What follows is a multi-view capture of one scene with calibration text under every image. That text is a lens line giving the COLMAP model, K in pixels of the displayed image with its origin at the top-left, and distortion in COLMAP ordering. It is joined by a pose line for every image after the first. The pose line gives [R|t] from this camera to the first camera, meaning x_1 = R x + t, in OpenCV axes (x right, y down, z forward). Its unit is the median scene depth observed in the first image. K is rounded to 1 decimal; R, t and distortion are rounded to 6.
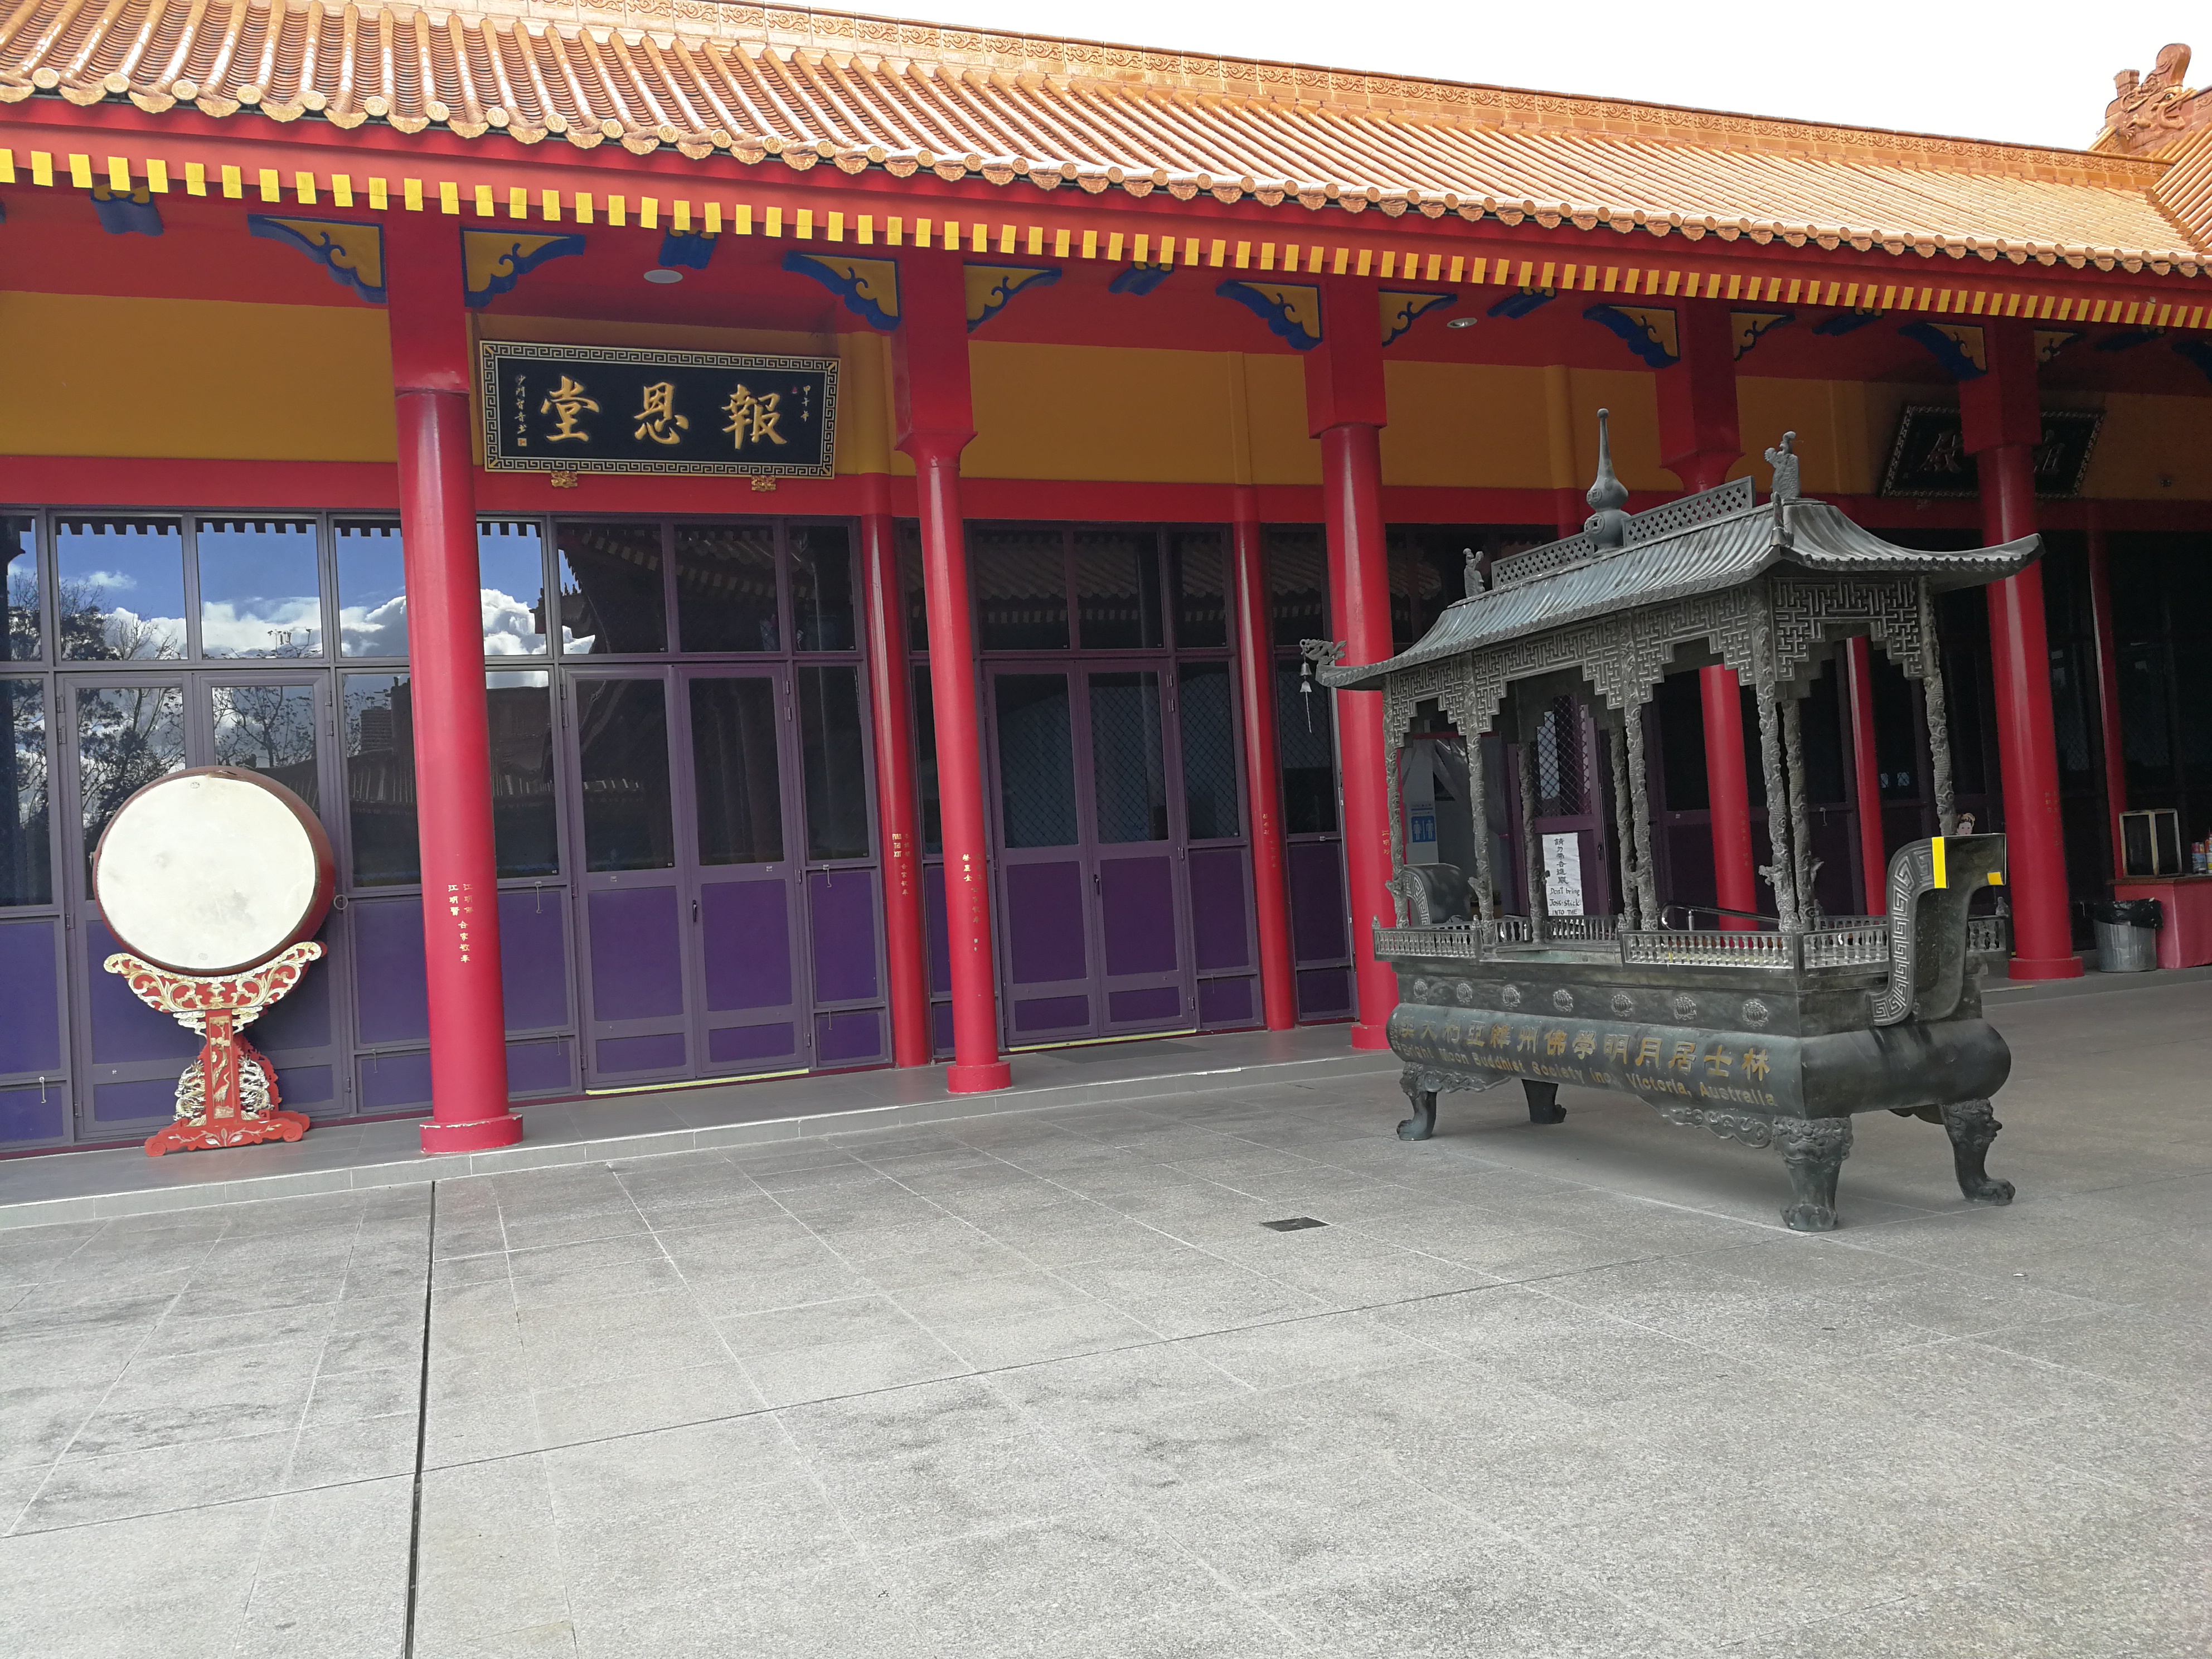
lens RADIAL K [[1754.9, 0, 1111.0], [0, 1754.9, 835.3], [0, 0, 1]] dist [0.036280, -0.036251]
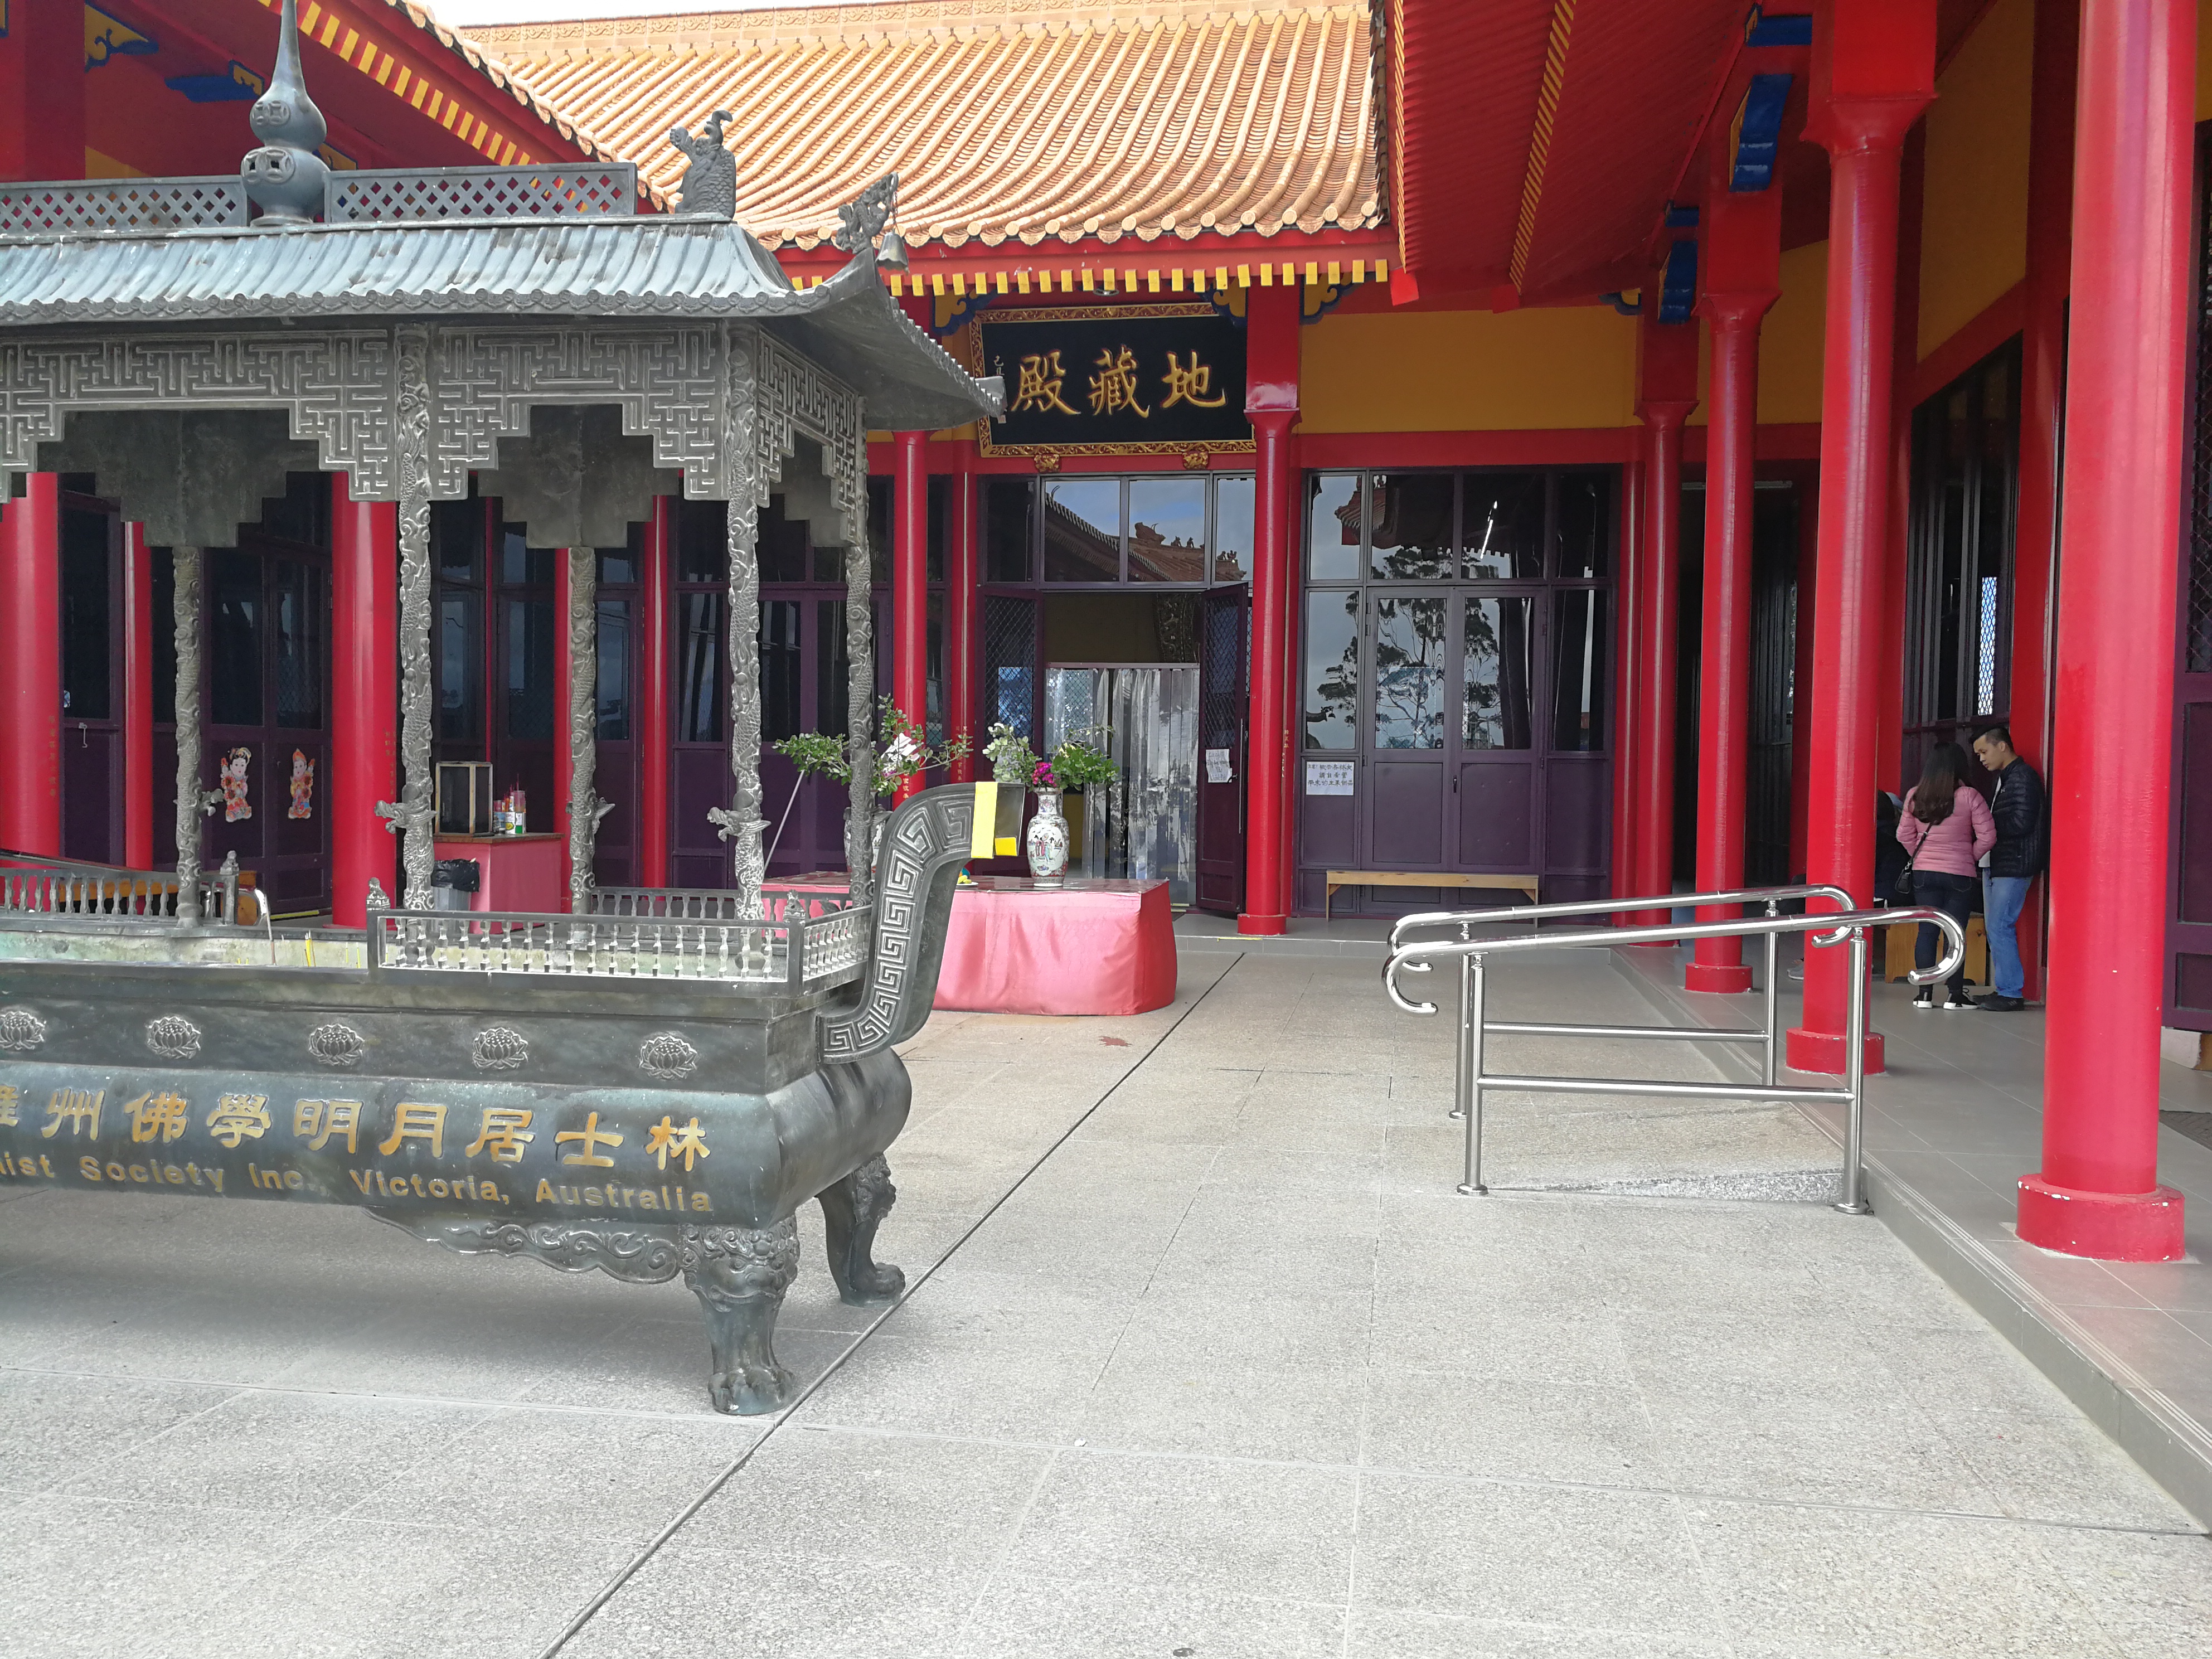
lens RADIAL K [[1754.9, 0, 1111.0], [0, 1754.9, 835.3], [0, 0, 1]] dist [0.036280, -0.036251]
pose [[0.498337, 0.044851, 0.865823, -0.070237], [-0.070238, 0.997467, -0.011244, 0.021991], [-0.864134, -0.055210, 0.500225, 0.543958]]
